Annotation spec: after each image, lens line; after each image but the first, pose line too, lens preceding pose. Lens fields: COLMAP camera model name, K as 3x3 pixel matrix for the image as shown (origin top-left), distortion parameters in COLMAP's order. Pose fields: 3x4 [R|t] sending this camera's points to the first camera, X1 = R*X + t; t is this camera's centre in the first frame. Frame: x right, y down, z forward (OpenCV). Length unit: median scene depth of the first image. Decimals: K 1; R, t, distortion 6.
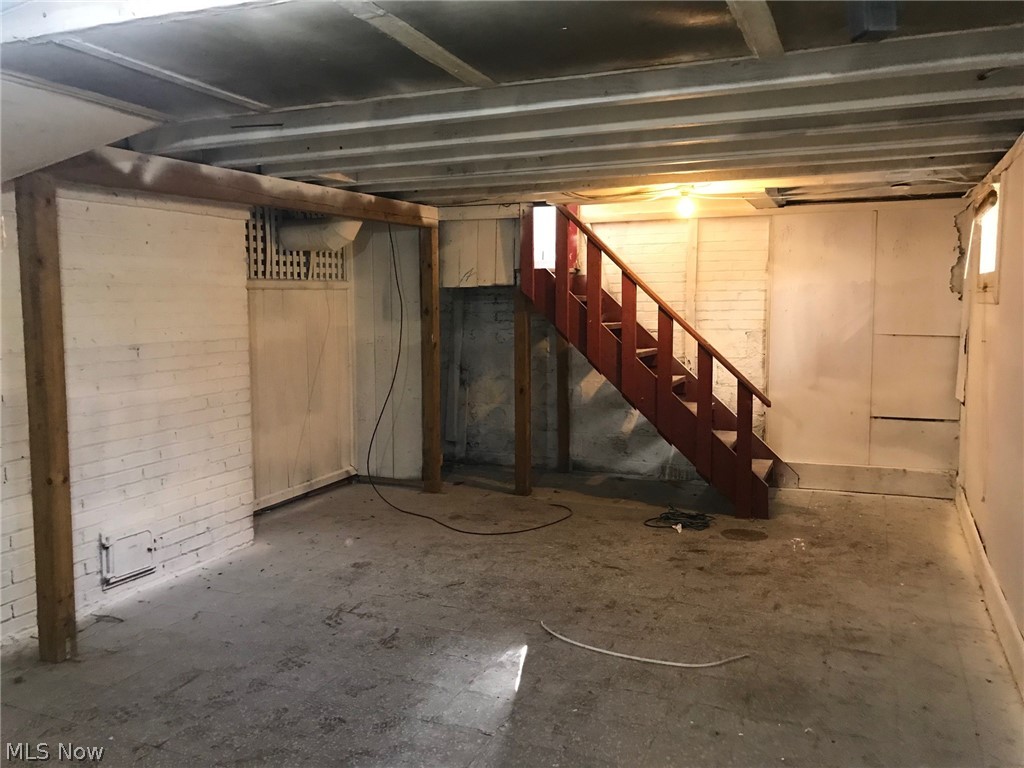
lens RADIAL K [[843.4, 0, 505.0], [0, 843.4, 366.9], [0, 0, 1]] dist [0.042520, -0.041203]
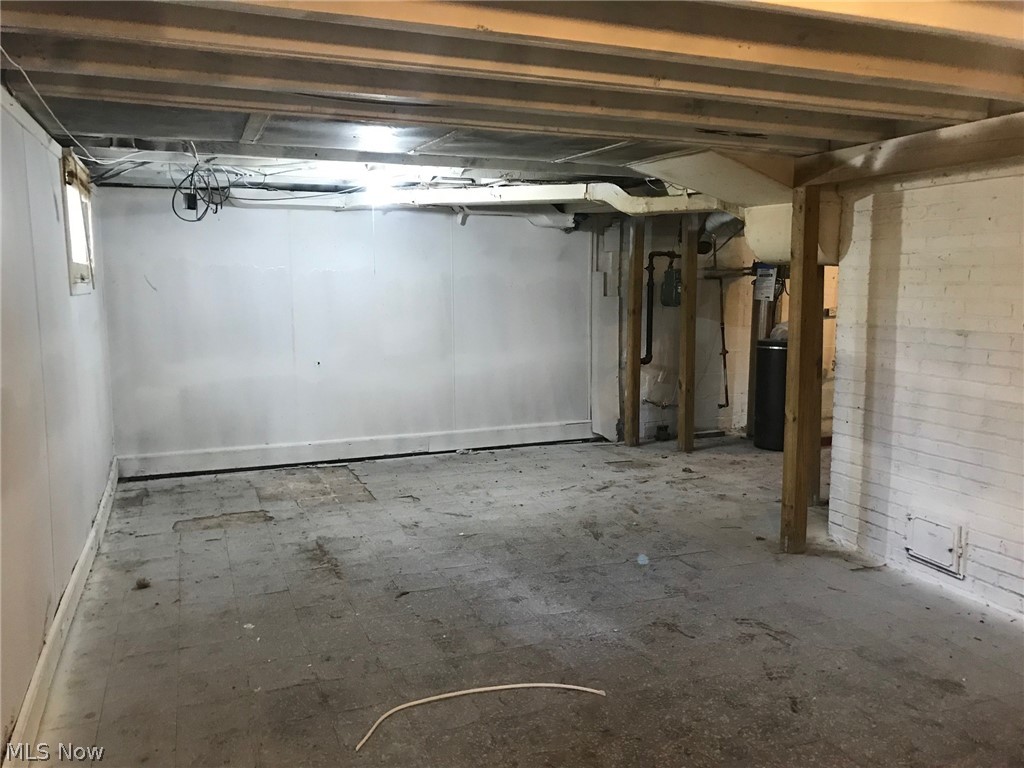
lens RADIAL K [[843.4, 0, 505.0], [0, 843.4, 366.9], [0, 0, 1]] dist [0.042520, -0.041203]
pose [[-0.716623, 0.083673, -0.692423, 0.607583], [-0.052242, 0.983549, 0.172920, -0.129002], [0.695501, 0.160092, -0.700463, 1.374378]]
